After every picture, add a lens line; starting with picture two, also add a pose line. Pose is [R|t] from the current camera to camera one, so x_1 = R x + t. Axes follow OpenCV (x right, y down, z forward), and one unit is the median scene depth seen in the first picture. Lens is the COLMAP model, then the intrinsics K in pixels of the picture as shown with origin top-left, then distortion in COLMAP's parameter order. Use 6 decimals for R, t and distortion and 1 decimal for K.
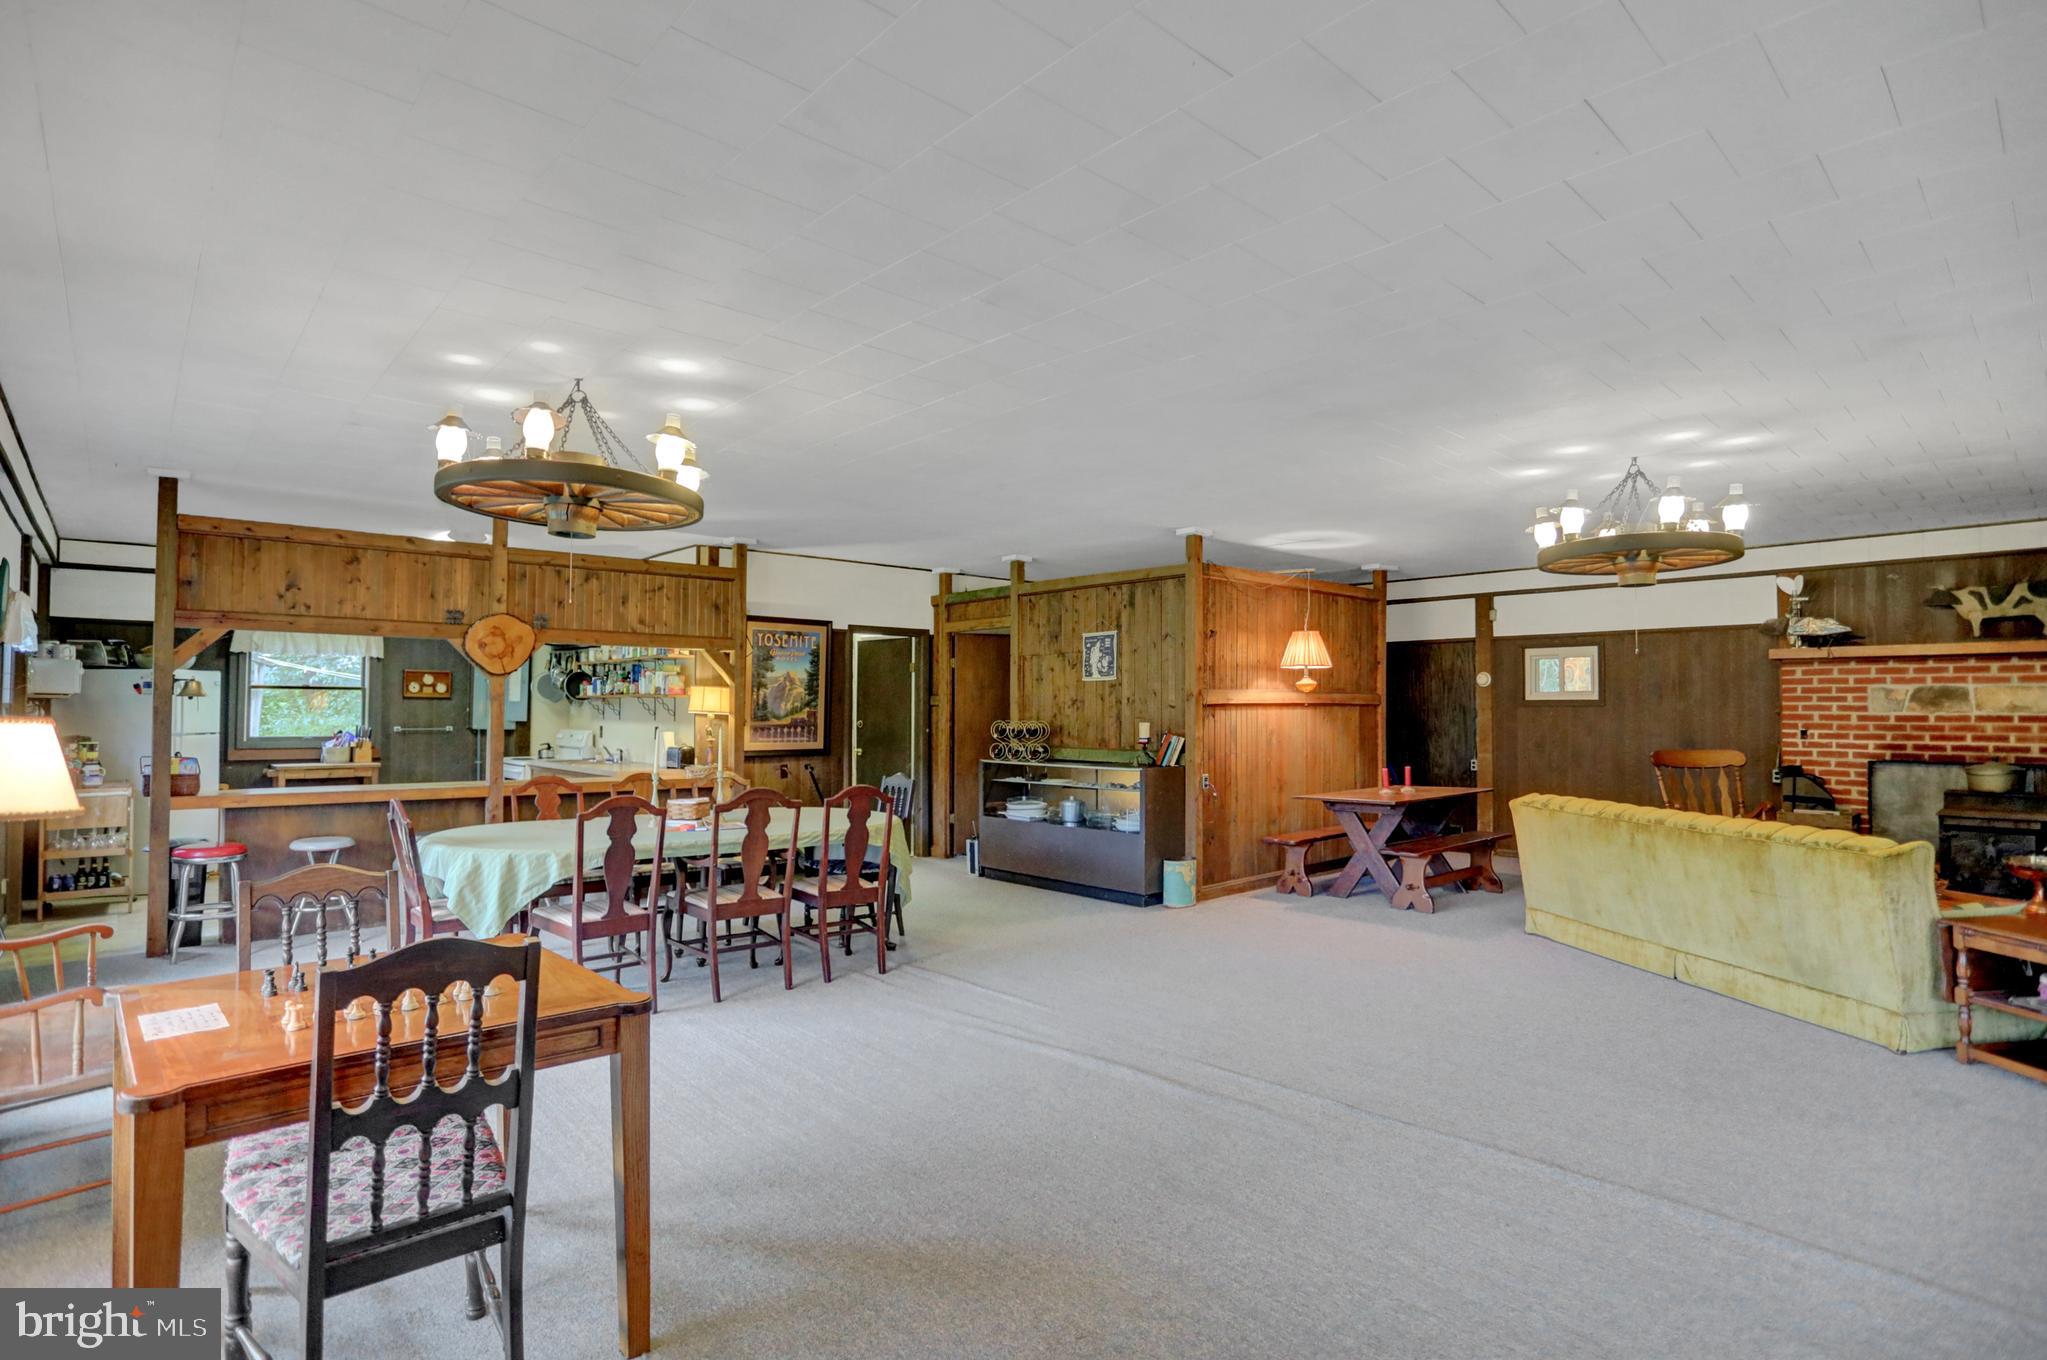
lens RADIAL K [[1016.7, 0, 1028.7], [0, 1016.7, 678.7], [0, 0, 1]] dist [-0.064993, 0.023909]
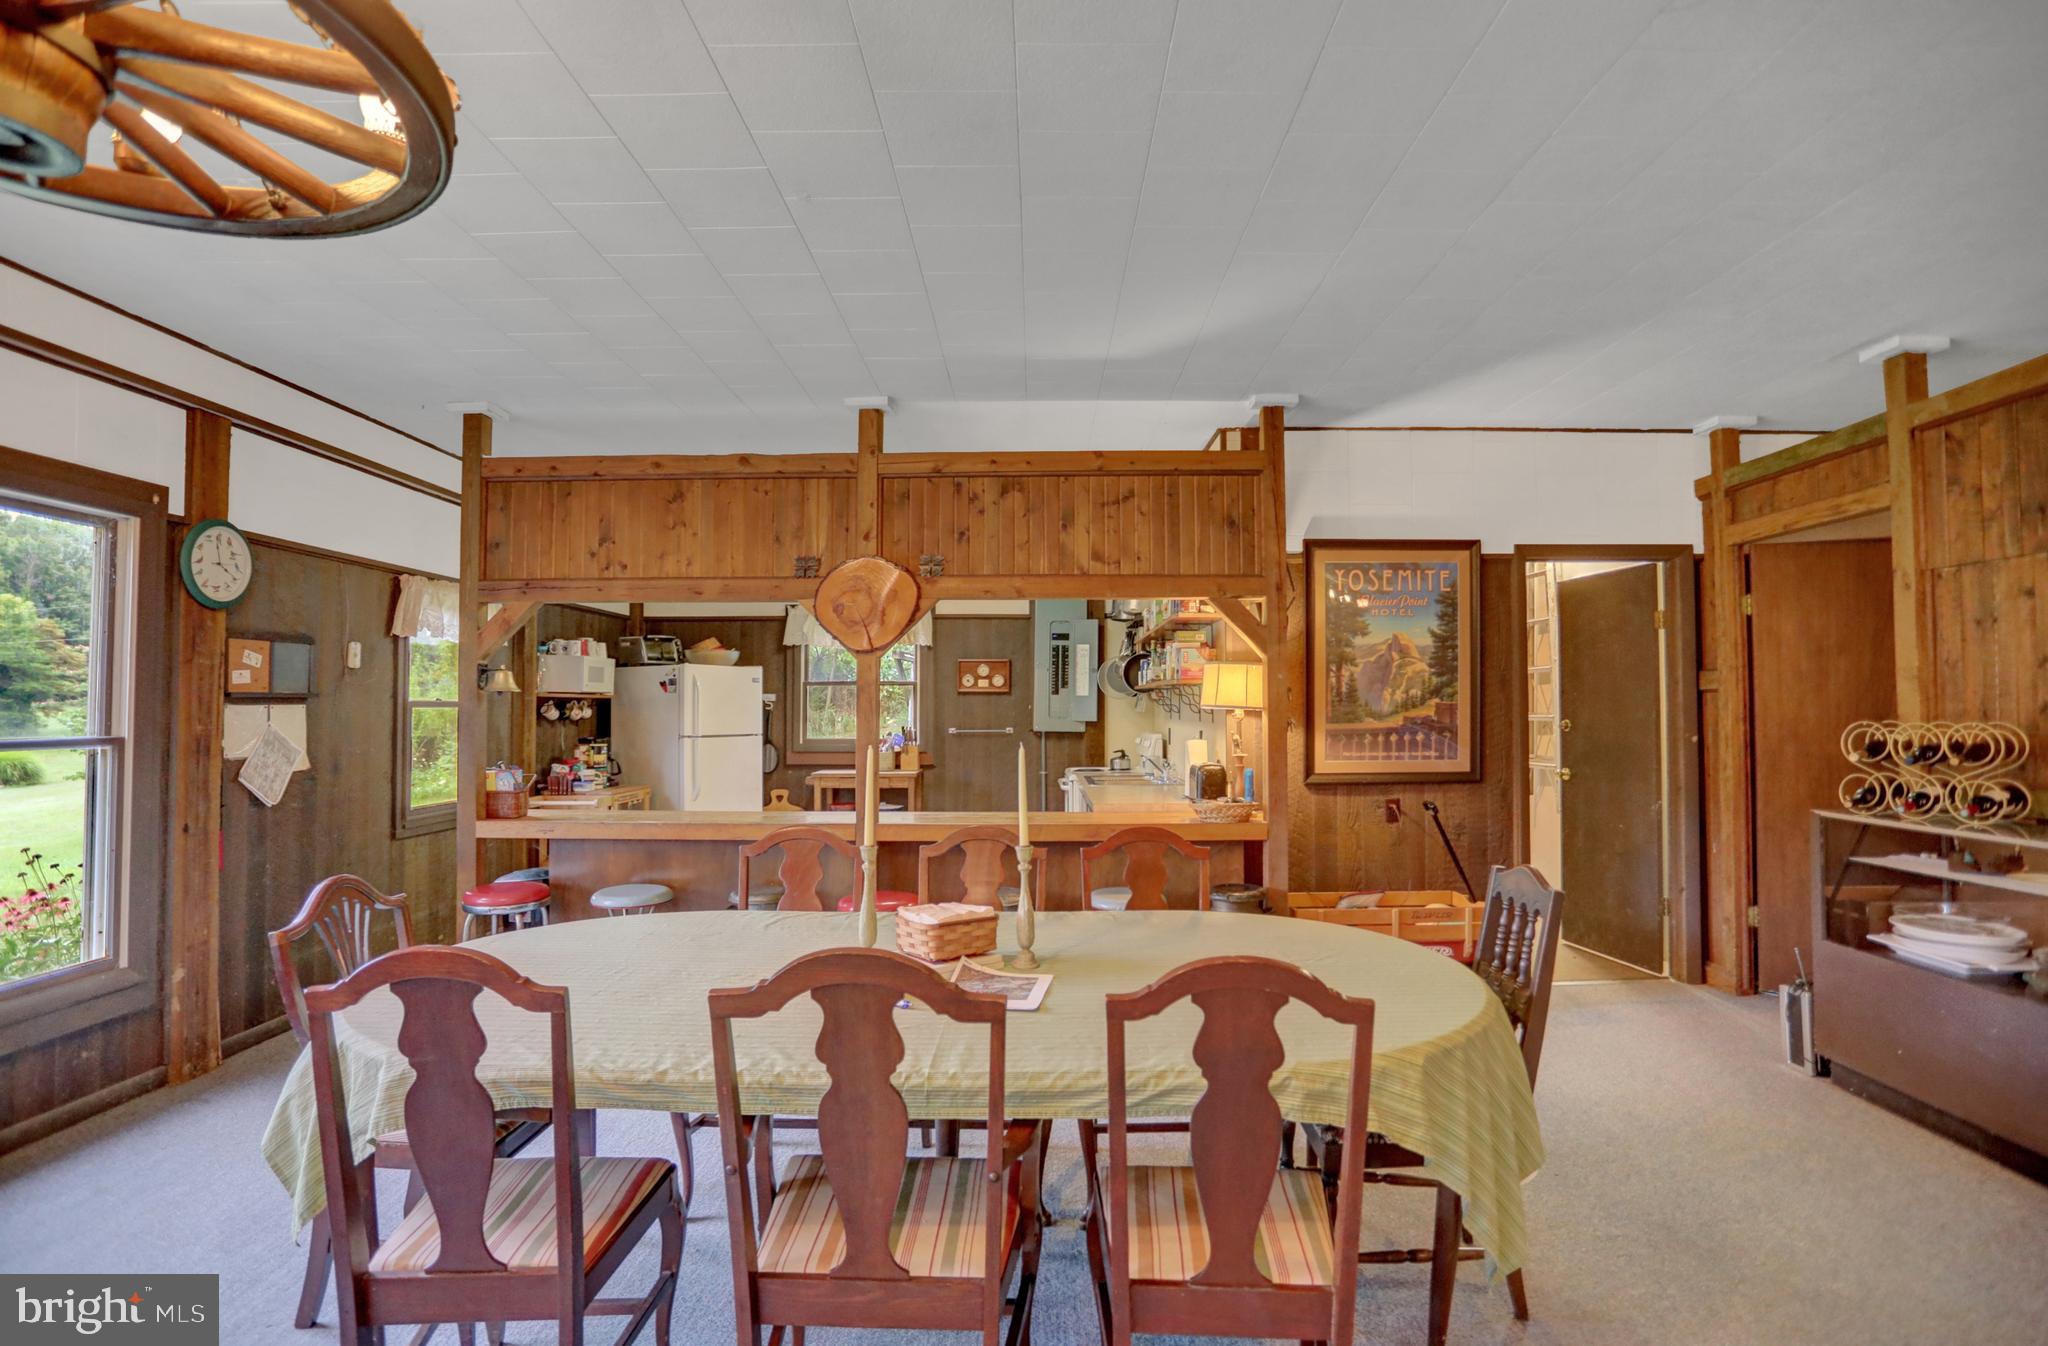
lens RADIAL K [[1017.2, 0, 1028.1], [0, 1017.2, 679.9], [0, 0, 1]] dist [-0.064993, 0.023909]
pose [[0.736452, -0.024841, -0.676033, -0.009066], [0.027636, 0.999596, -0.006624, 0.017739], [0.675925, -0.013805, 0.736841, 0.483693]]
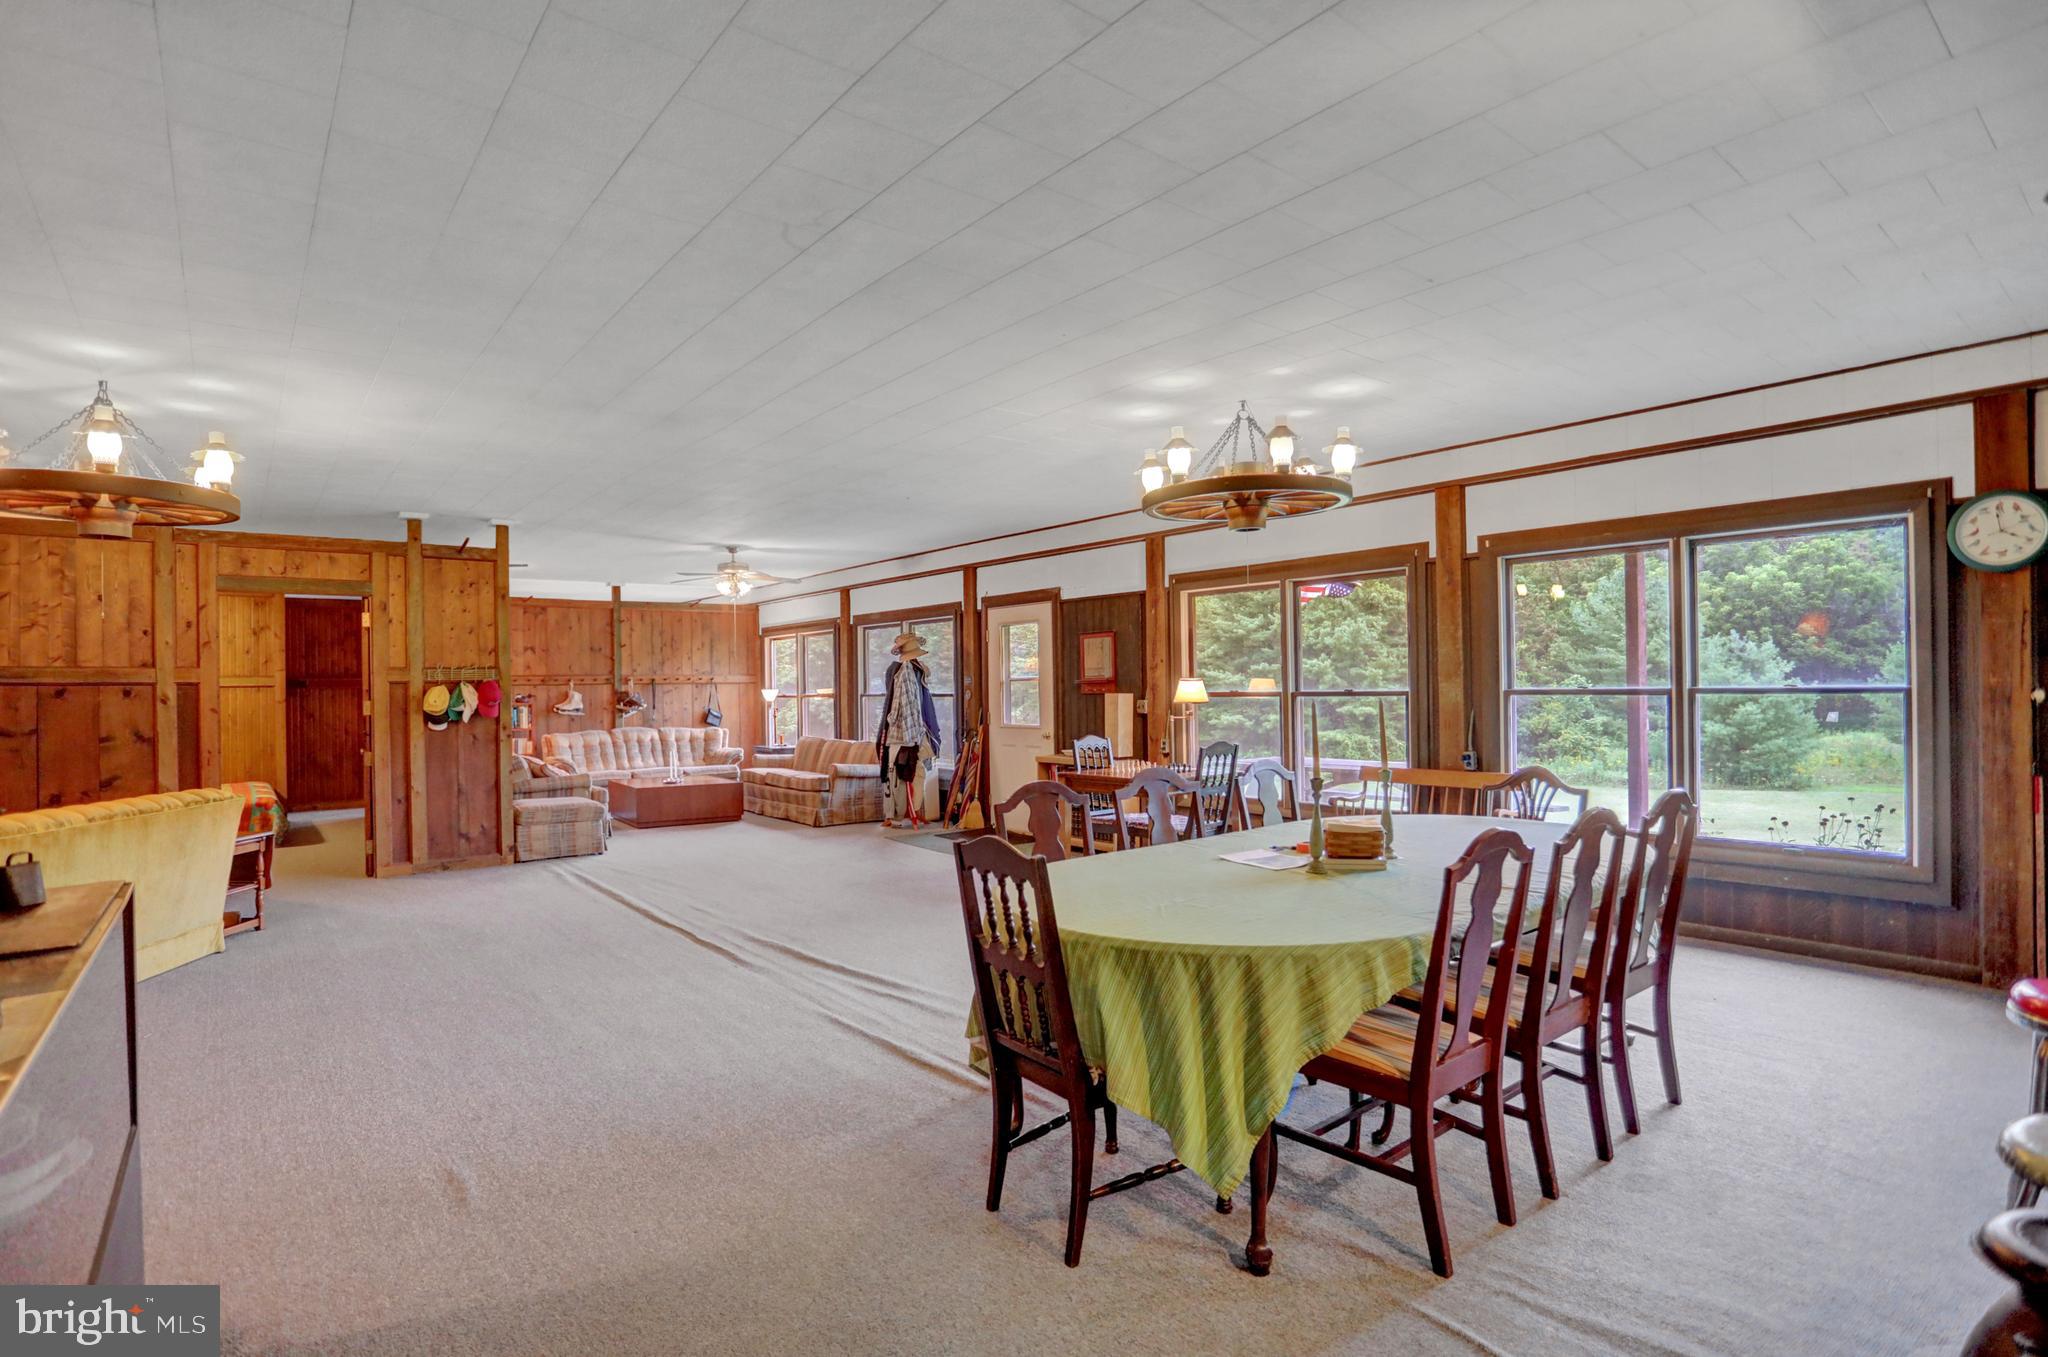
lens RADIAL K [[1017.2, 0, 1024.7], [0, 1017.2, 689.6], [0, 0, 1]] dist [-0.064993, 0.023909]
pose [[-0.998286, 0.011445, 0.057400, -0.131616], [0.009752, 0.999512, -0.029688, 0.042120], [-0.057712, -0.029077, -0.997910, 1.118349]]
